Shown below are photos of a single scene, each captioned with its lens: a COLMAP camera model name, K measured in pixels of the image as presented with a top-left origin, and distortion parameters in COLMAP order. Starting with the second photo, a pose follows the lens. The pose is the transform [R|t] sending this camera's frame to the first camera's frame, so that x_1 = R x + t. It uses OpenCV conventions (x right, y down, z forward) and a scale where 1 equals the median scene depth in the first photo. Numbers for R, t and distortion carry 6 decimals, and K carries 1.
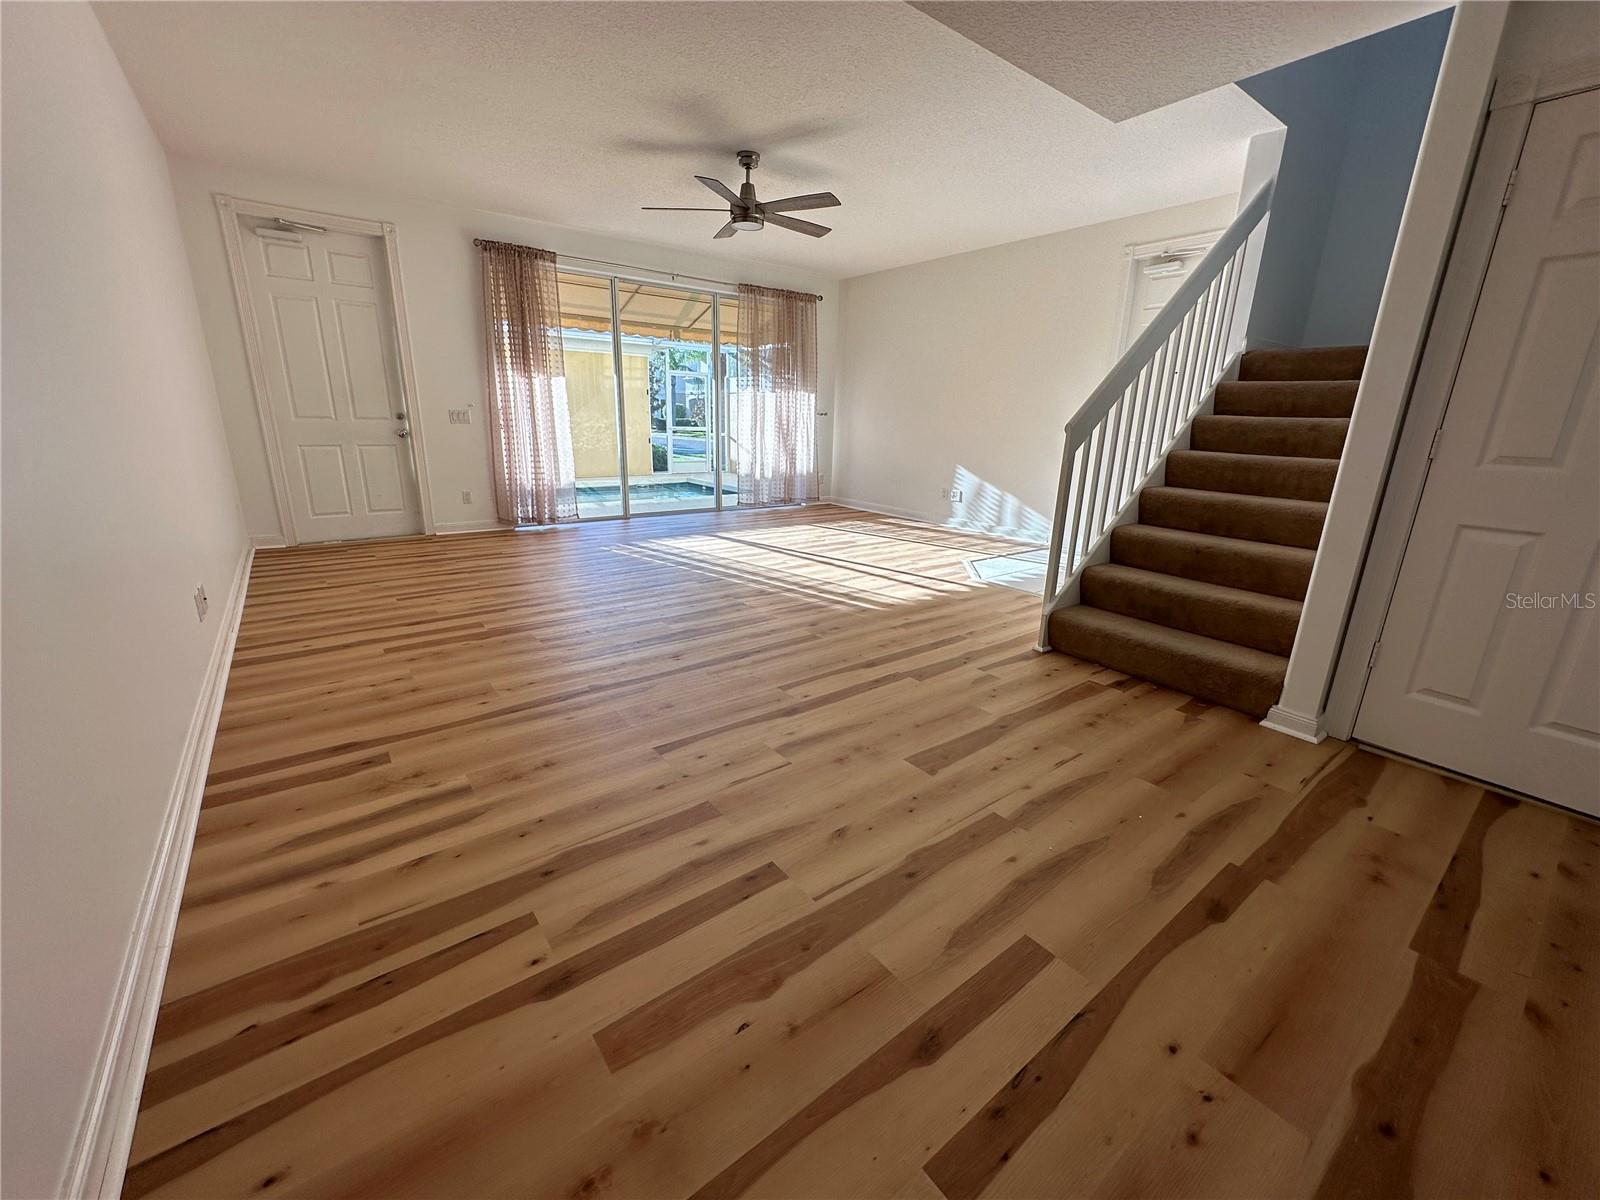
lens RADIAL K [[644.7, 0, 800.0], [0, 644.7, 600.0], [0, 0, 1]] dist [-0.000556, 0.000061]
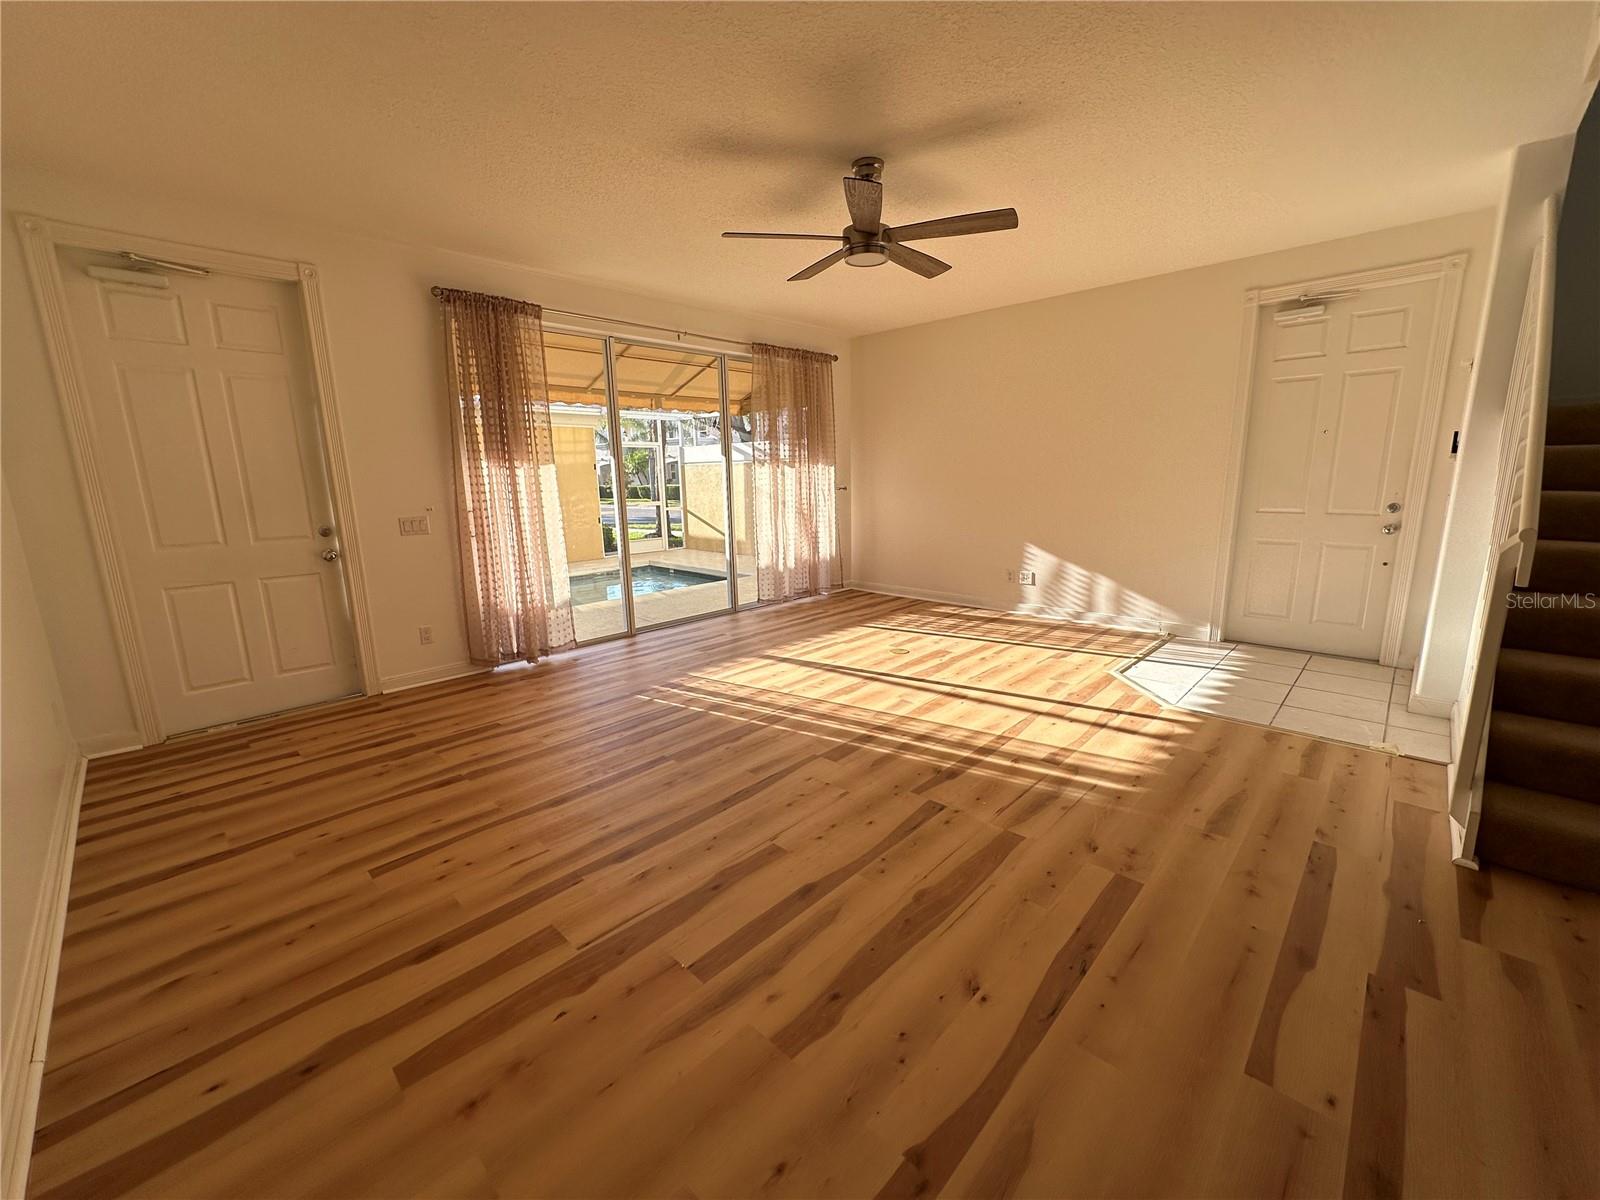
lens RADIAL K [[640.3, 0, 800.0], [0, 640.3, 600.0], [0, 0, 1]] dist [-0.001295, 0.000532]
pose [[0.987526, -0.072967, 0.139530, -0.206486], [0.084098, 0.993585, -0.075611, -0.111423], [-0.133118, 0.086402, 0.987327, 0.244061]]
